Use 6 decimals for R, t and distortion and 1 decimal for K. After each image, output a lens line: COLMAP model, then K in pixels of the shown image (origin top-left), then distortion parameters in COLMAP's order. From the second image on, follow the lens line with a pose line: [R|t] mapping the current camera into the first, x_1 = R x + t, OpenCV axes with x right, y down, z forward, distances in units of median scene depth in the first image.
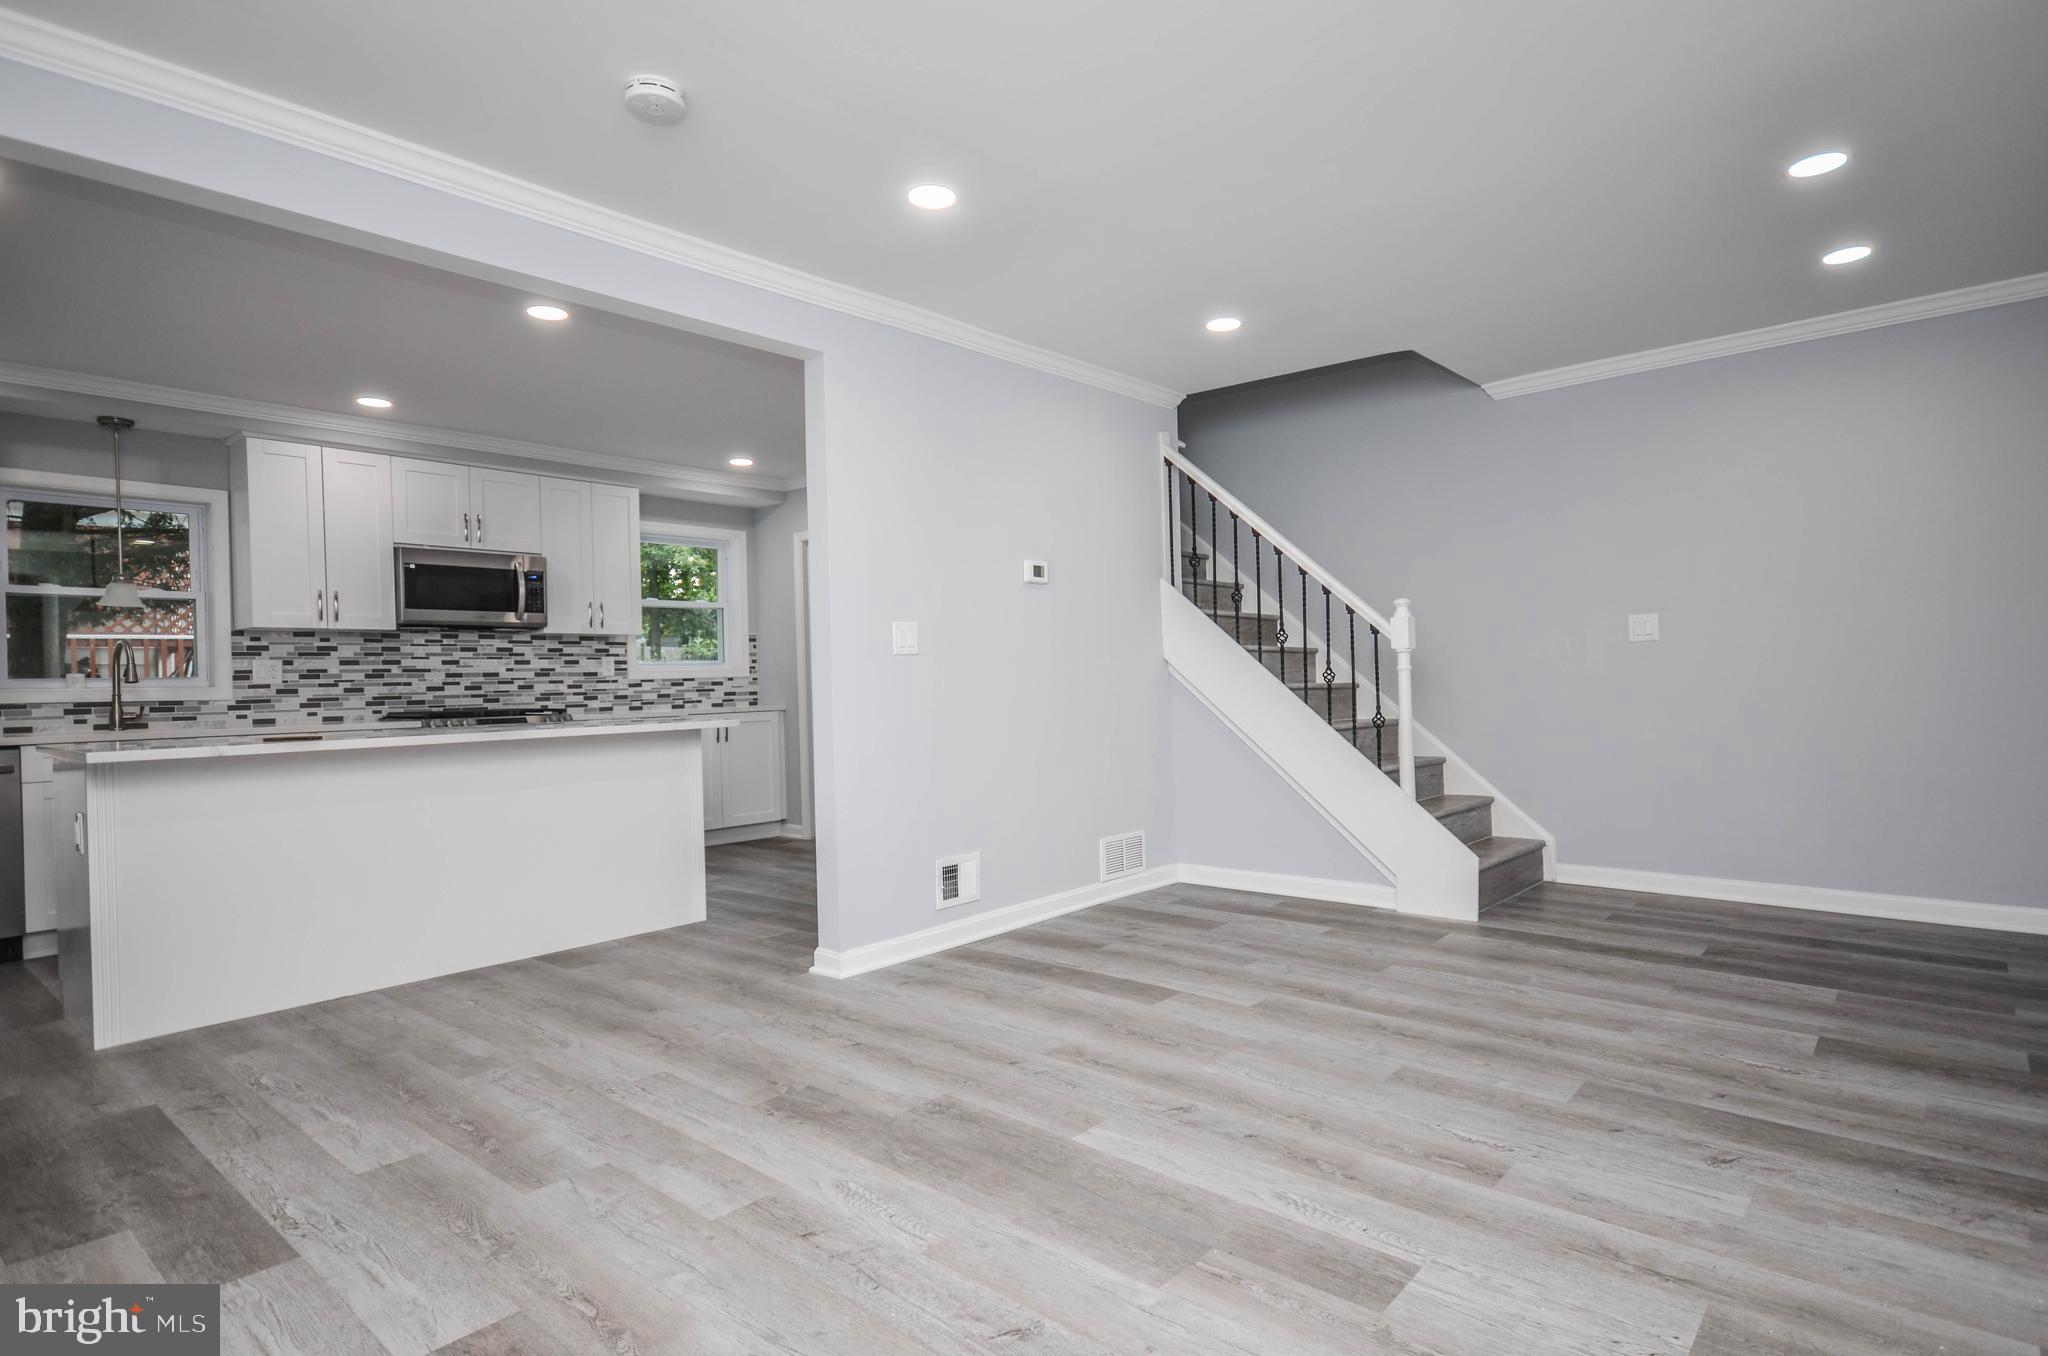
lens RADIAL K [[1073.7, 0, 1053.8], [0, 1073.7, 677.5], [0, 0, 1]] dist [0.017223, -0.006916]
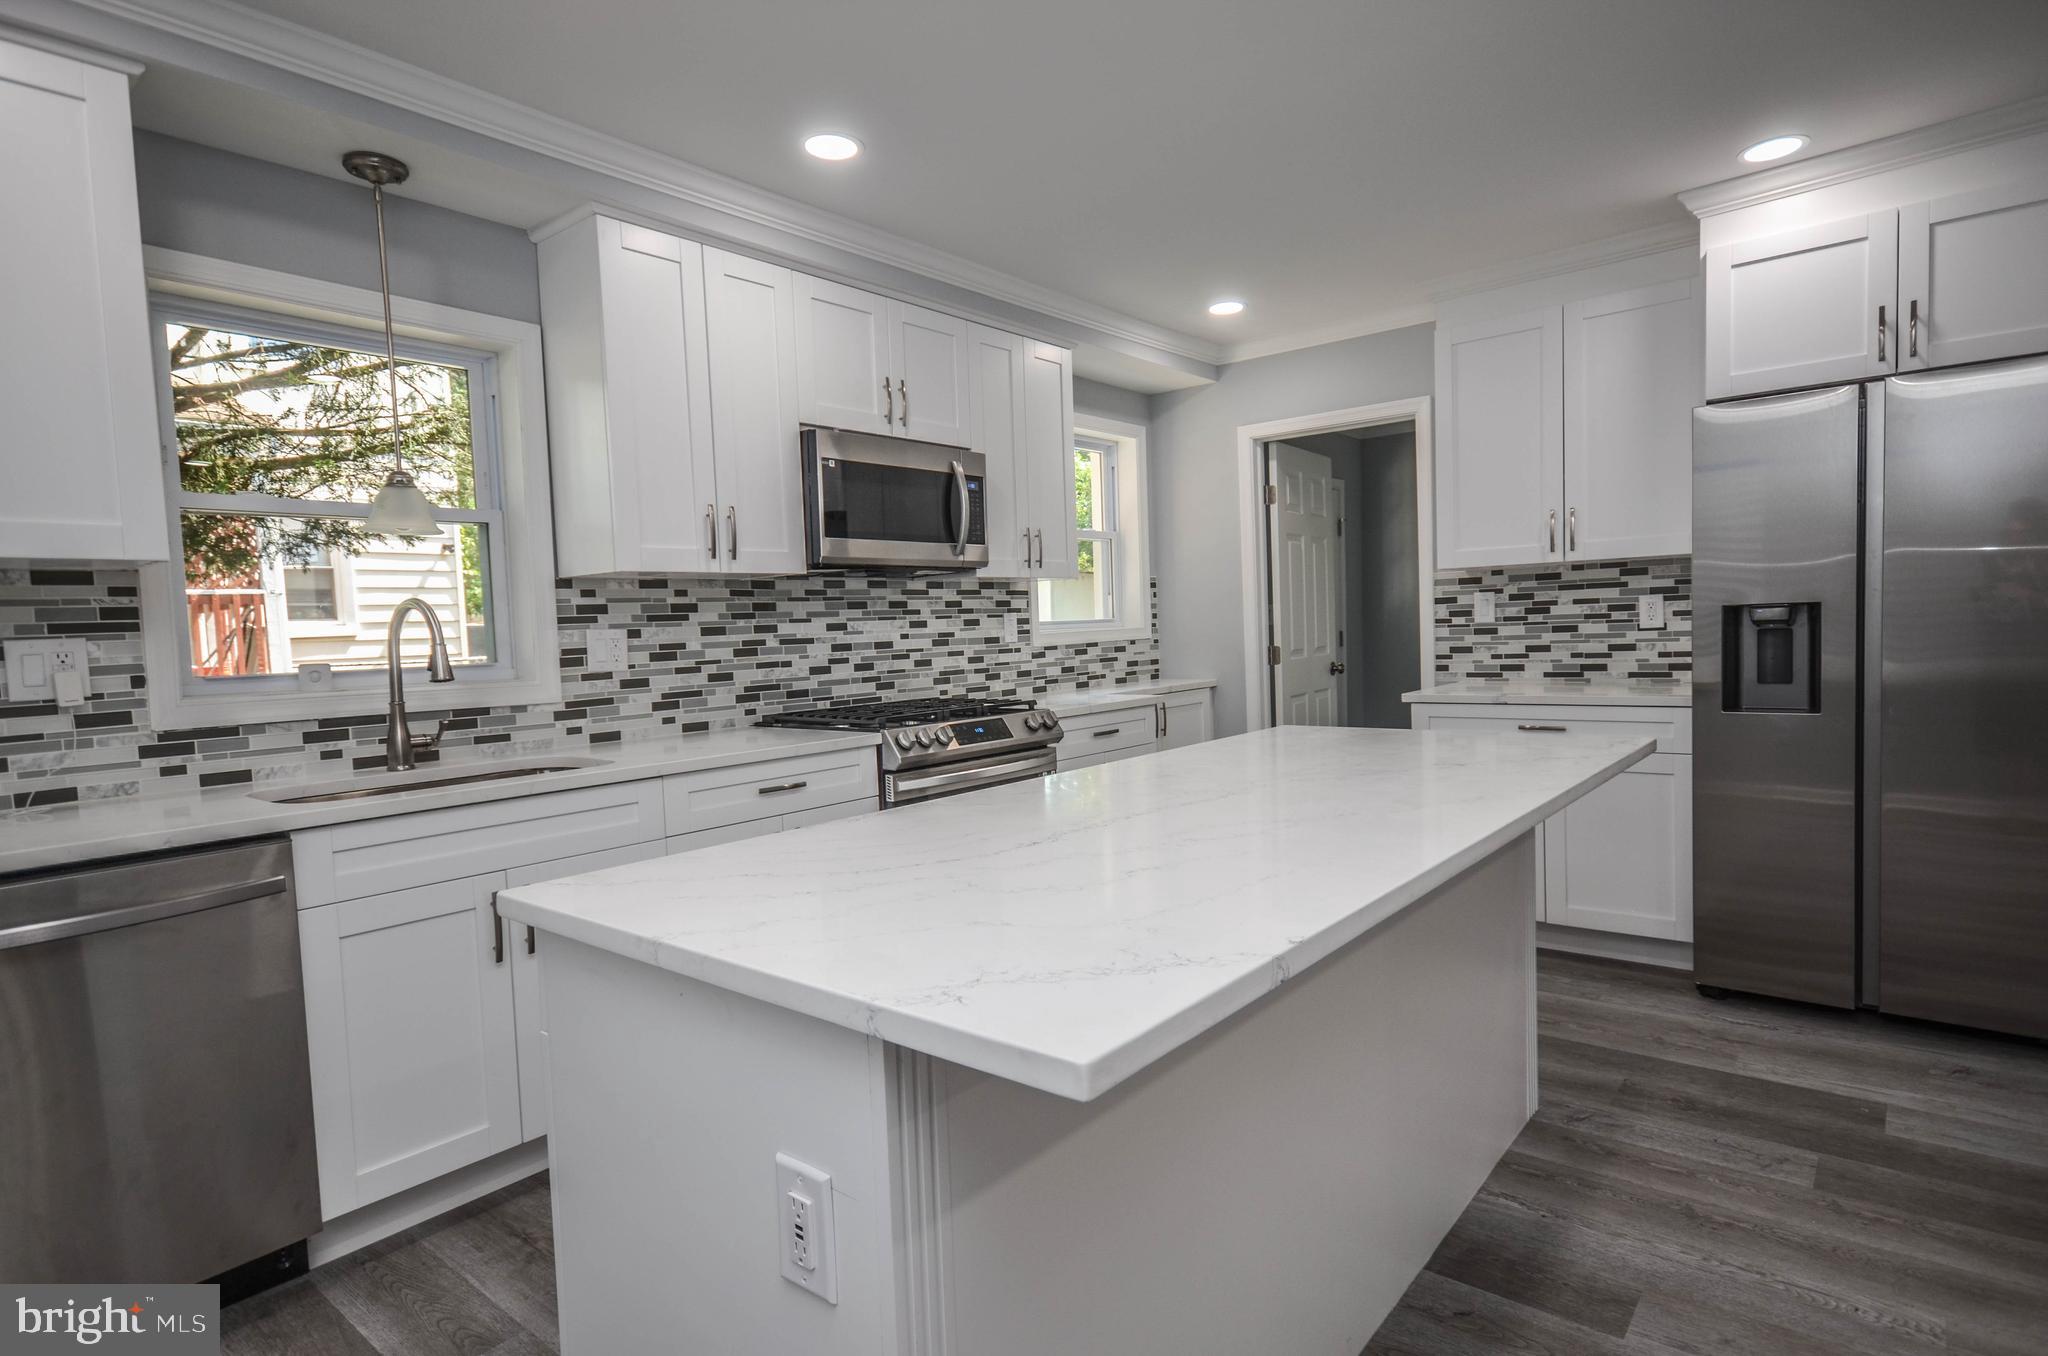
lens RADIAL K [[1073.7, 0, 1044.4], [0, 1073.7, 680.2], [0, 0, 1]] dist [0.017223, -0.006916]
pose [[0.999712, -0.015552, 0.018296, -0.693590], [0.014548, 0.998447, 0.053775, -0.022921], [-0.019104, -0.053494, 0.998385, 0.582312]]
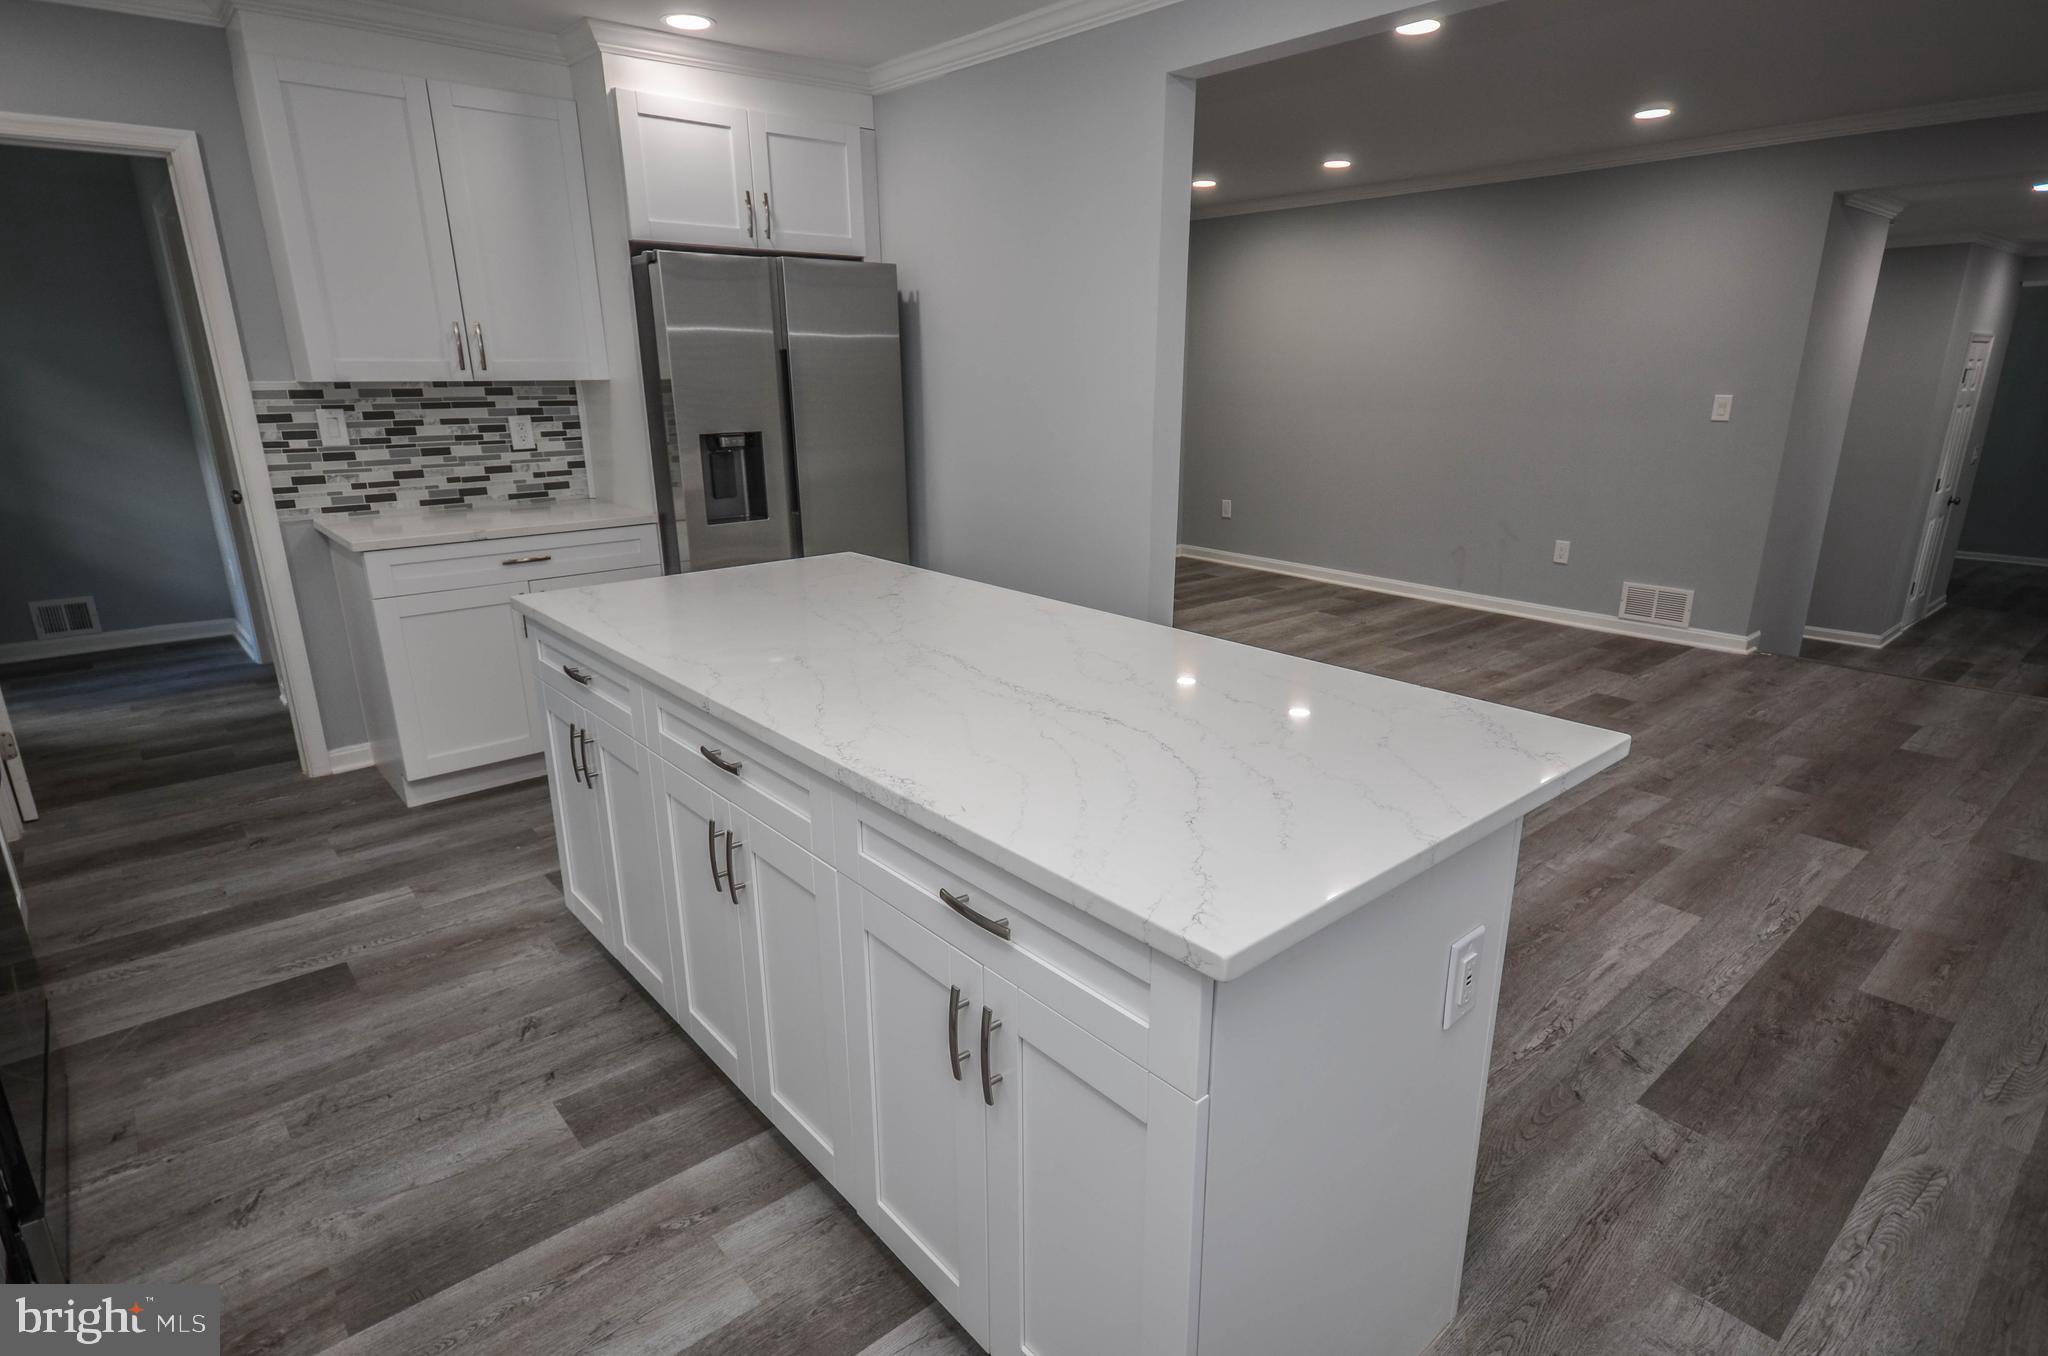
lens RADIAL K [[1073.7, 0, 1052.8], [0, 1073.7, 688.9], [0, 0, 1]] dist [0.017223, -0.006916]
pose [[0.137279, -0.263041, 0.954968, -1.079436], [-0.003540, 0.963959, 0.266026, -0.063780], [-0.990526, -0.039900, 0.131400, 0.926045]]
